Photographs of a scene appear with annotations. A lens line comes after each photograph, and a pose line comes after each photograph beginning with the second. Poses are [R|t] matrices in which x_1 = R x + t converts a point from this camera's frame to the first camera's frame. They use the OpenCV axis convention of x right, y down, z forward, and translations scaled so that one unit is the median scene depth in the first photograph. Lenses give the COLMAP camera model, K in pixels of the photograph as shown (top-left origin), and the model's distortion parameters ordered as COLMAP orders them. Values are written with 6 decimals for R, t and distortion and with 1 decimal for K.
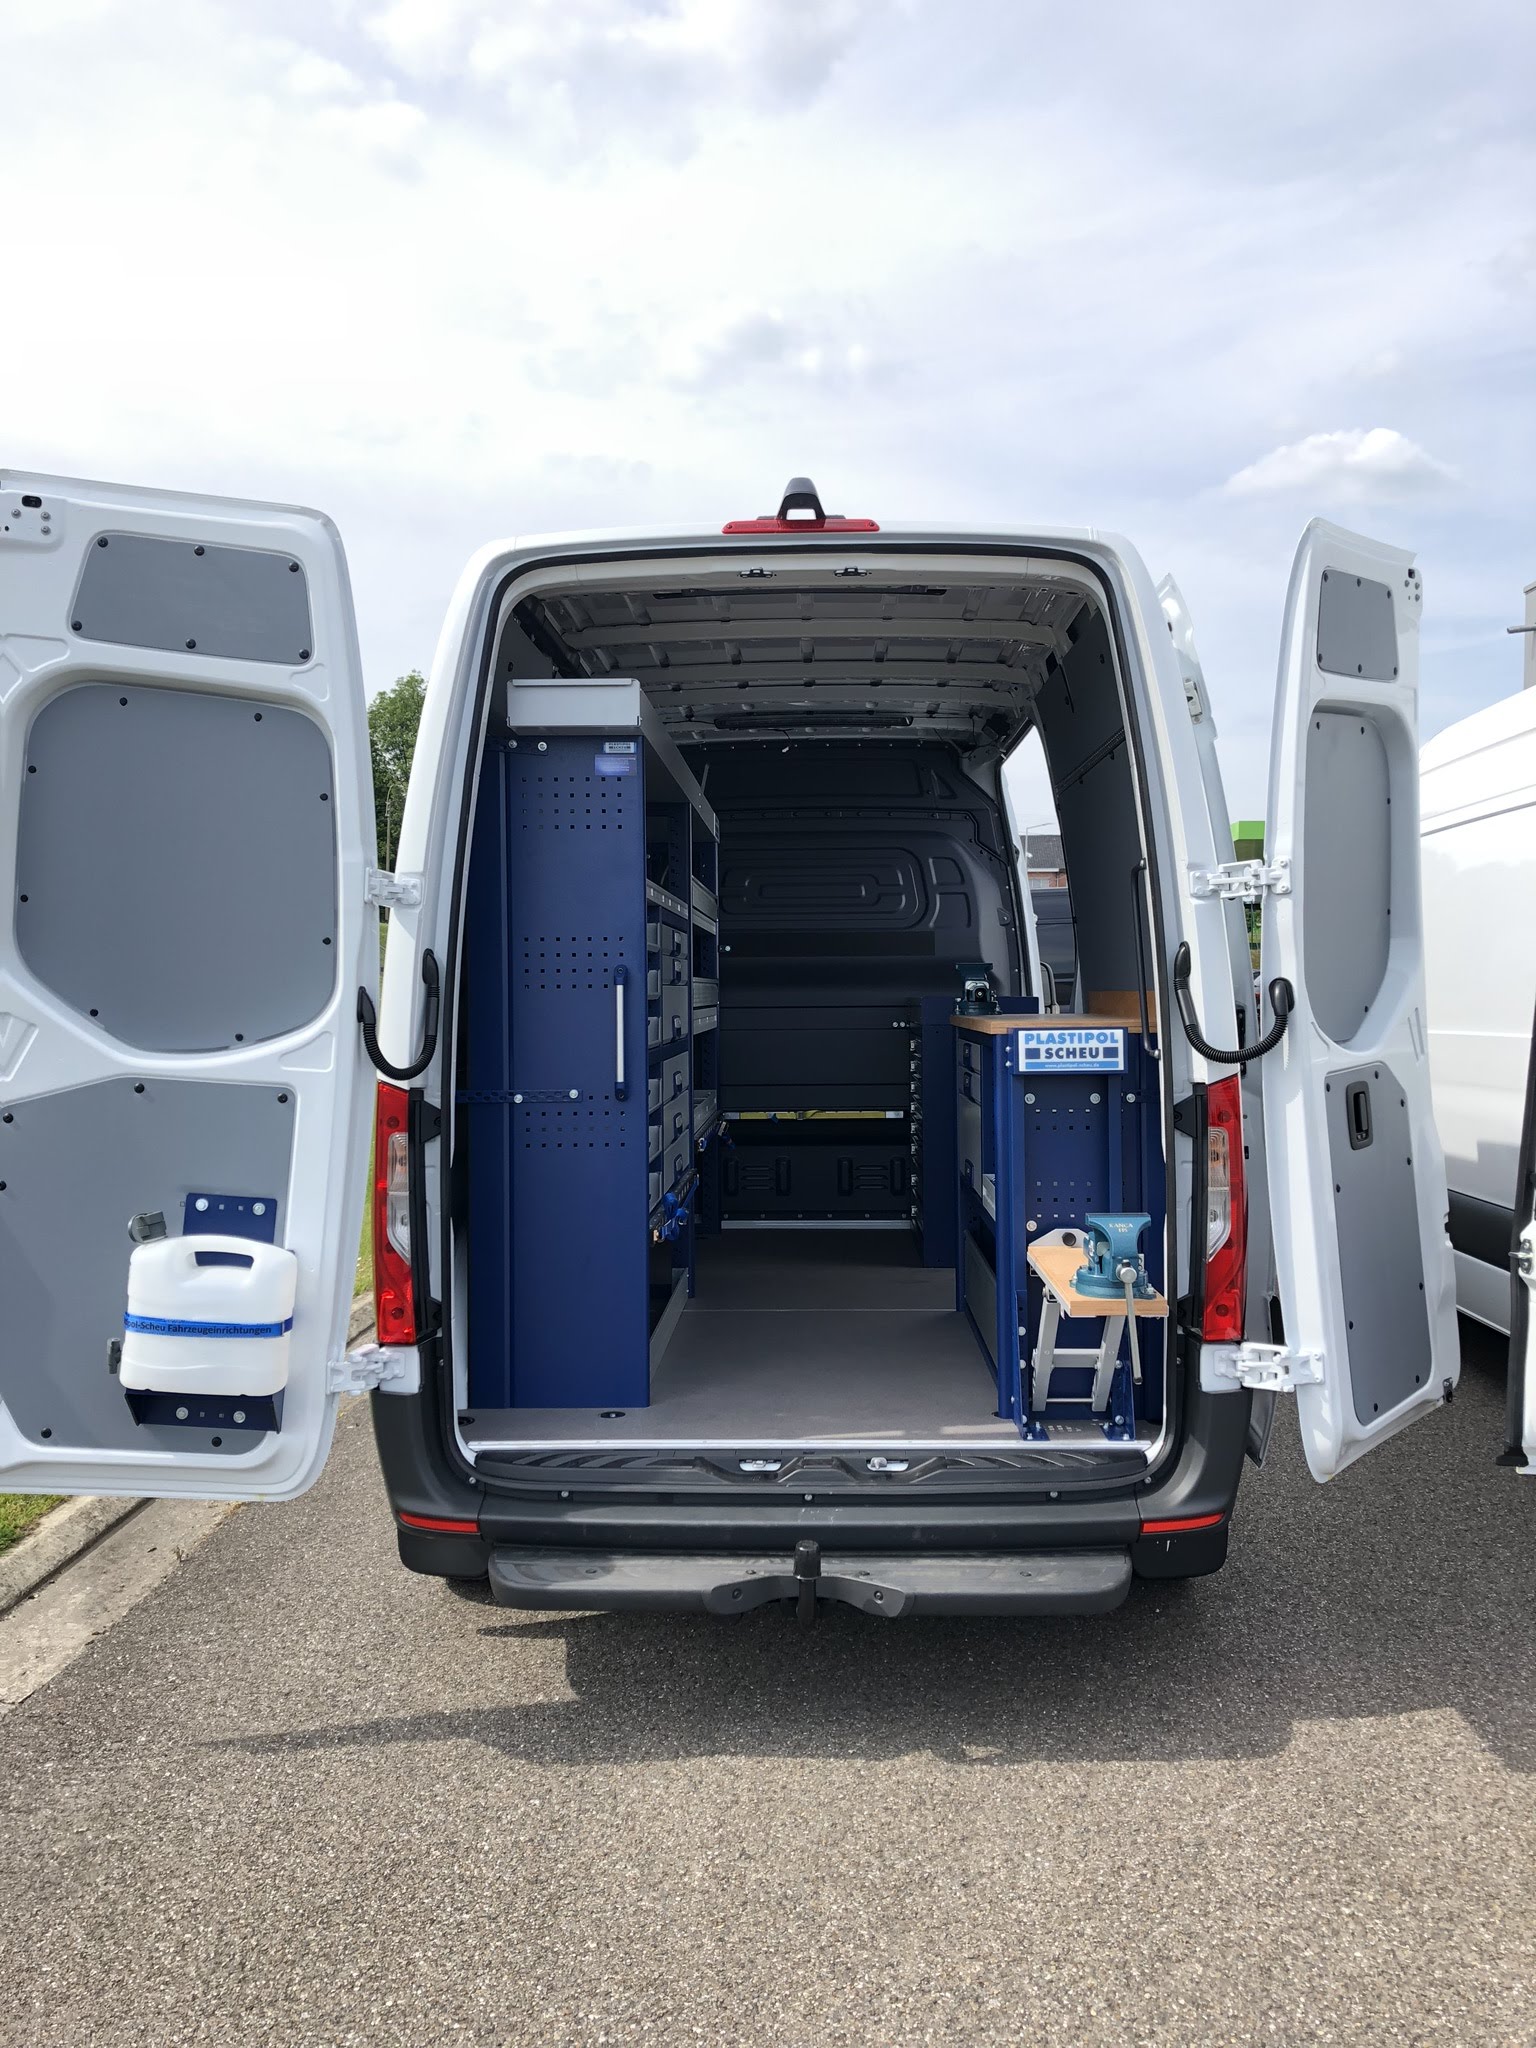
lens RADIAL K [[1662.6, 0, 768.5], [0, 1662.6, 1012.1], [0, 0, 1]] dist [0.081219, -0.124271]
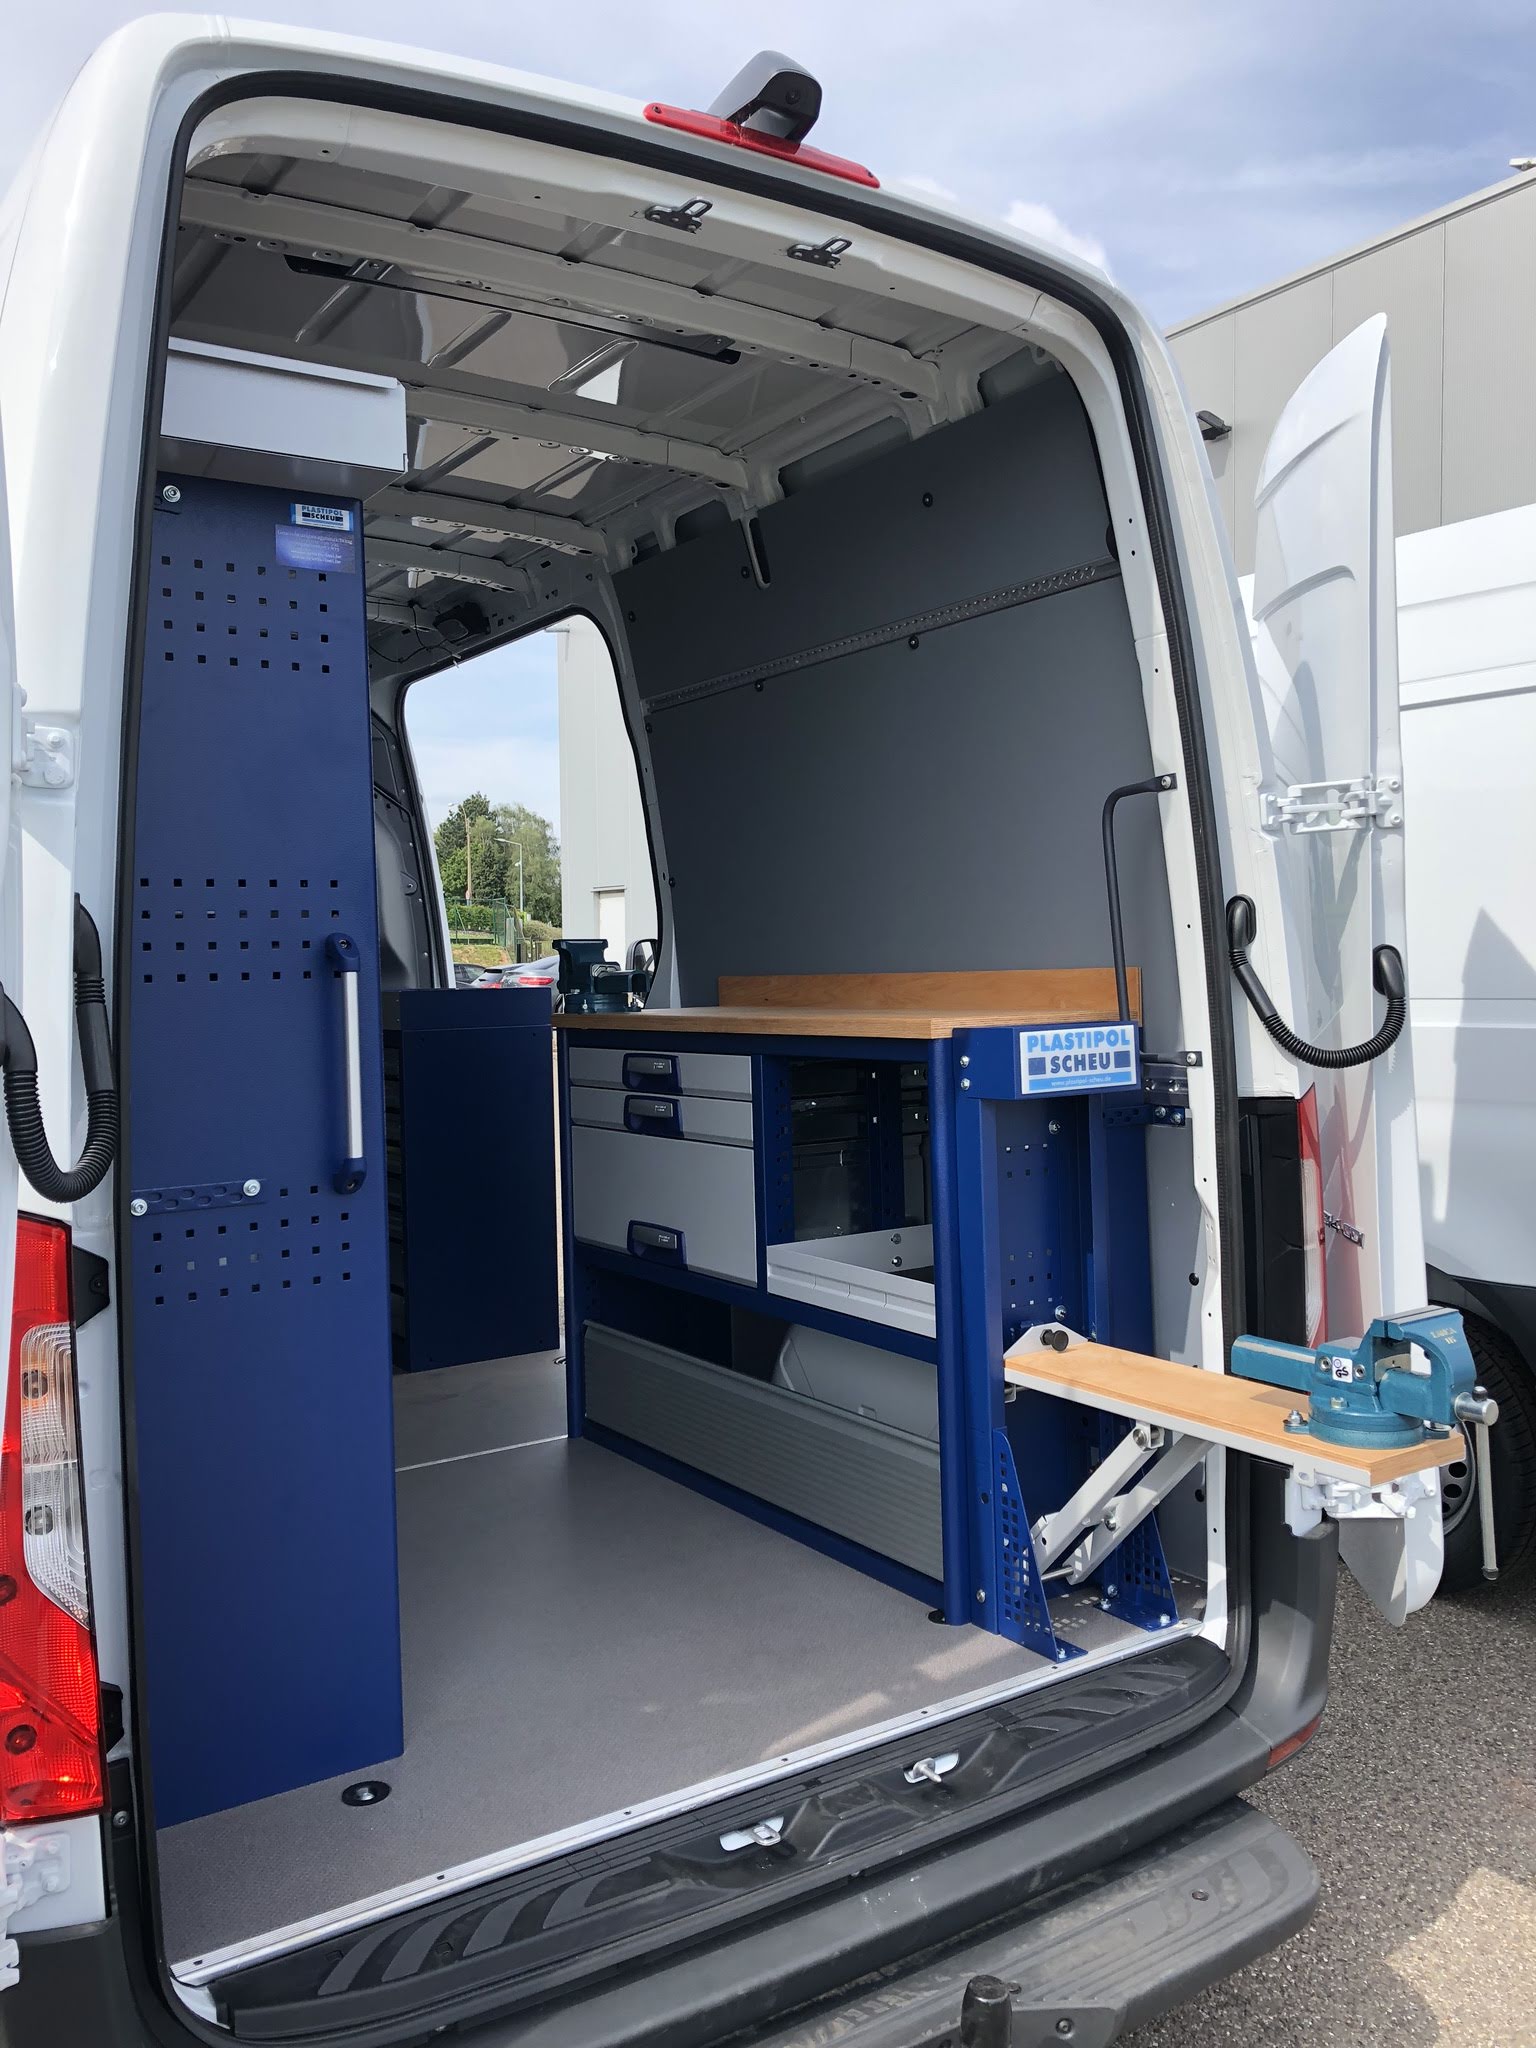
lens RADIAL K [[1682.0, 0, 789.6], [0, 1682.0, 1006.3], [0, 0, 1]] dist [0.028130, -0.011235]
pose [[0.813293, -0.027075, 0.581224, -0.302229], [0.025935, 0.999611, 0.010275, -0.007768], [-0.581276, 0.006718, 0.813679, 0.520870]]
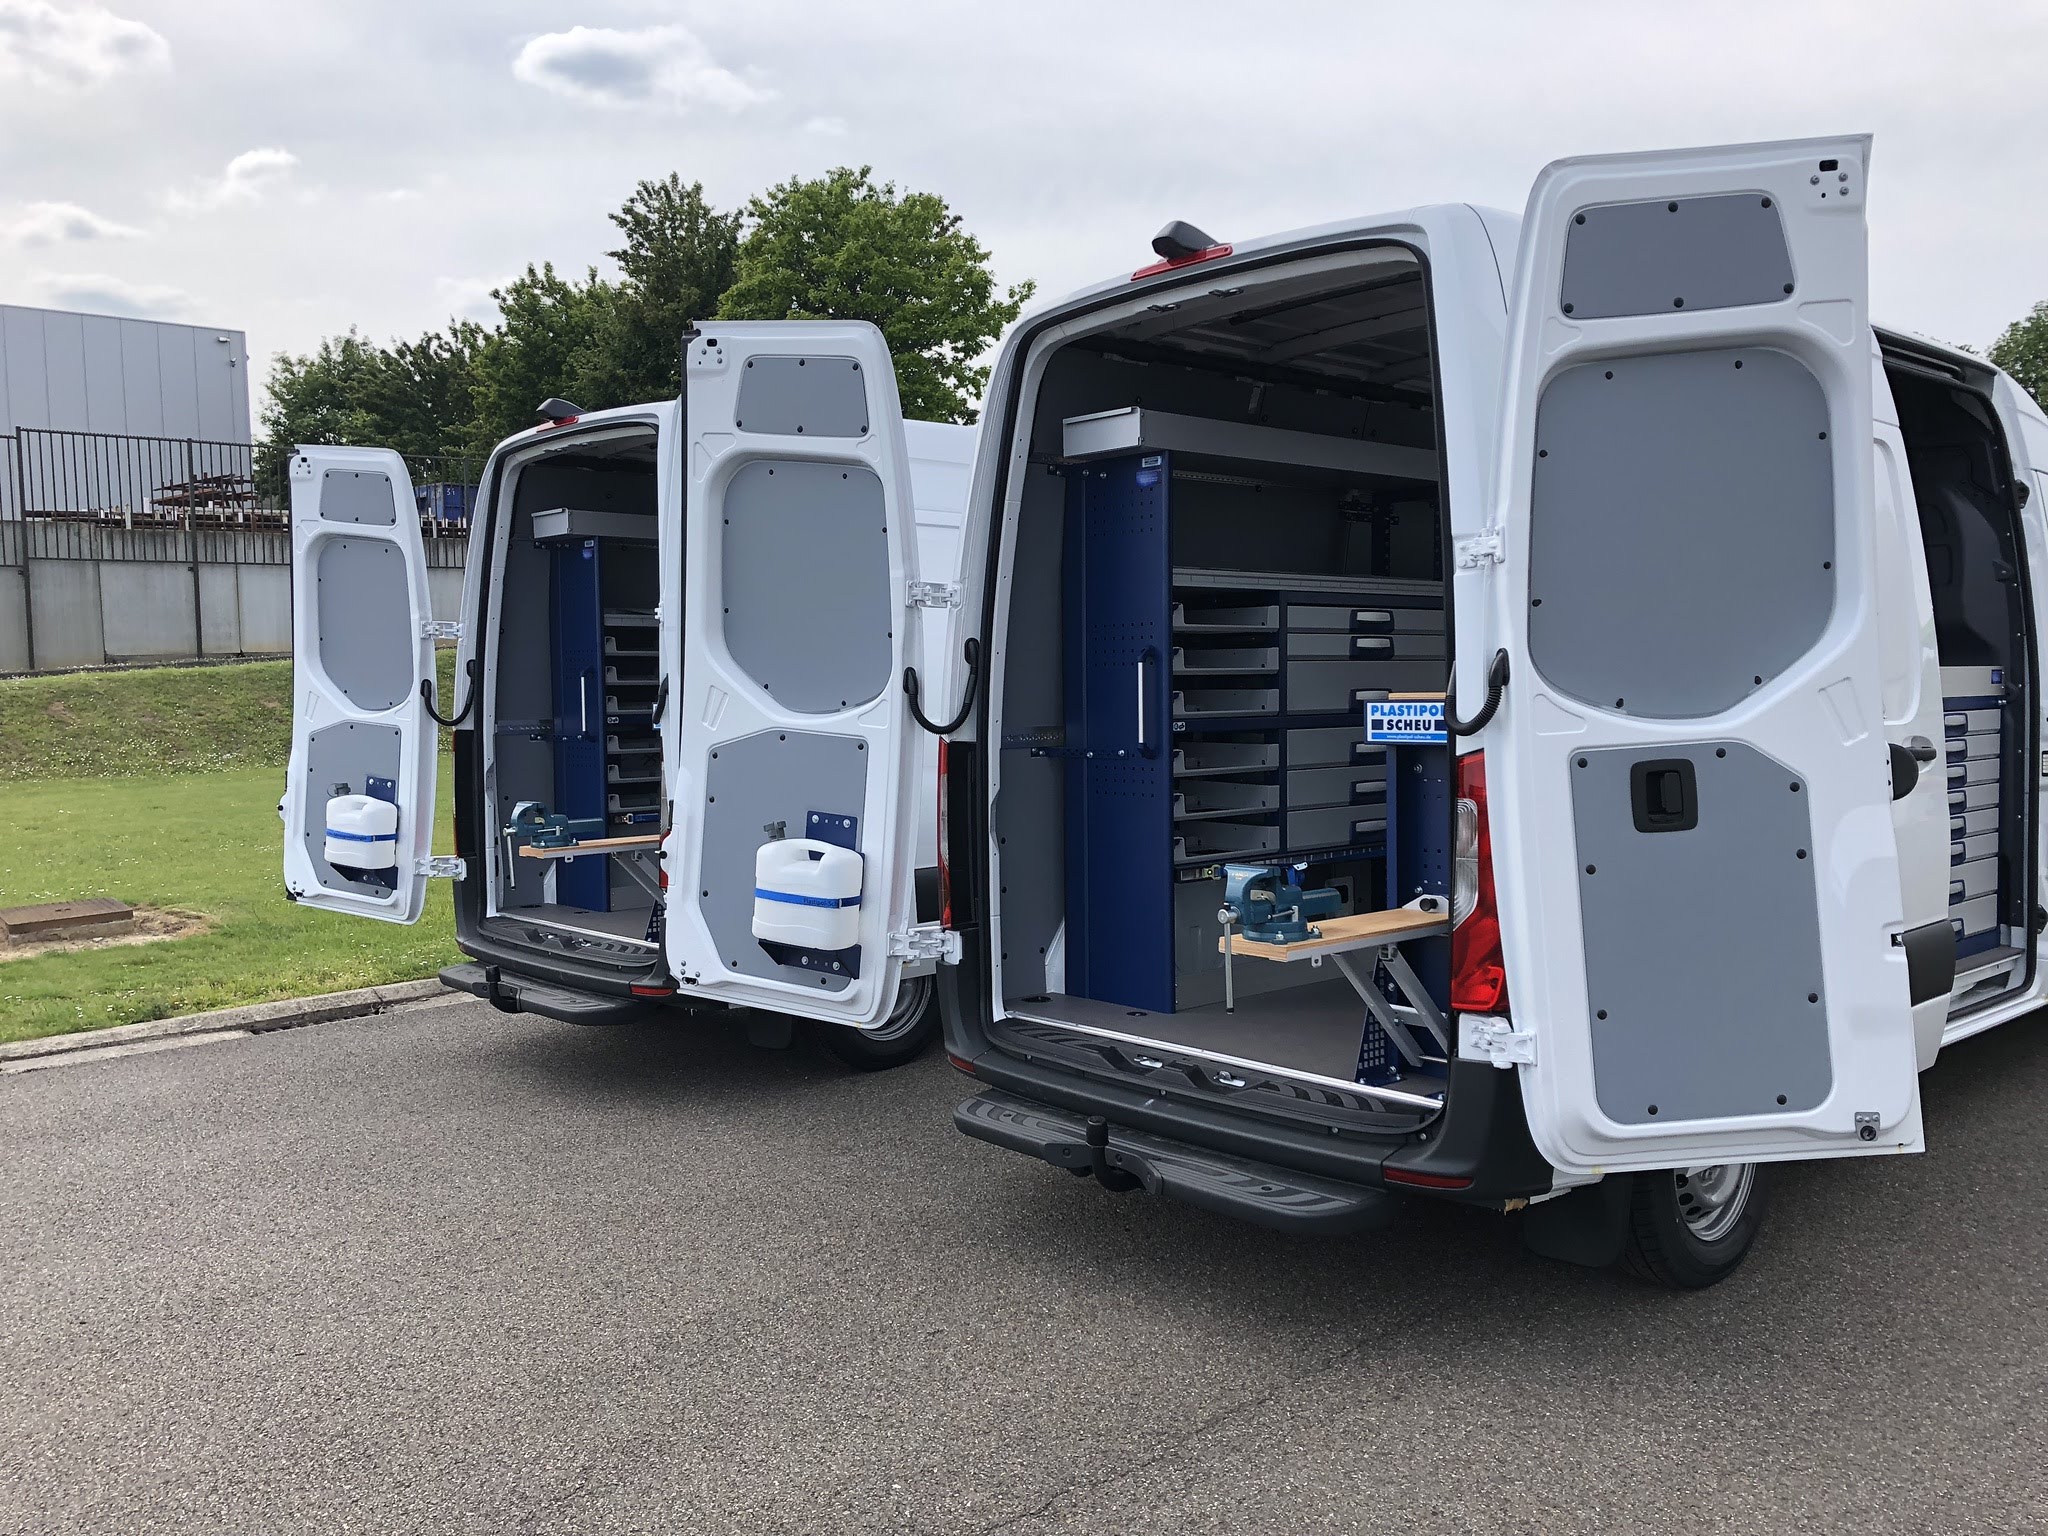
lens RADIAL K [[1662.6, 0, 1024.0], [0, 1662.6, 768.0], [0, 0, 1]] dist [0.081219, -0.124271]
pose [[0.696707, 0.036972, -0.716403, 0.760316], [-0.000761, 0.998708, 0.050801, -0.001166], [0.717356, -0.034848, 0.695835, 0.104708]]
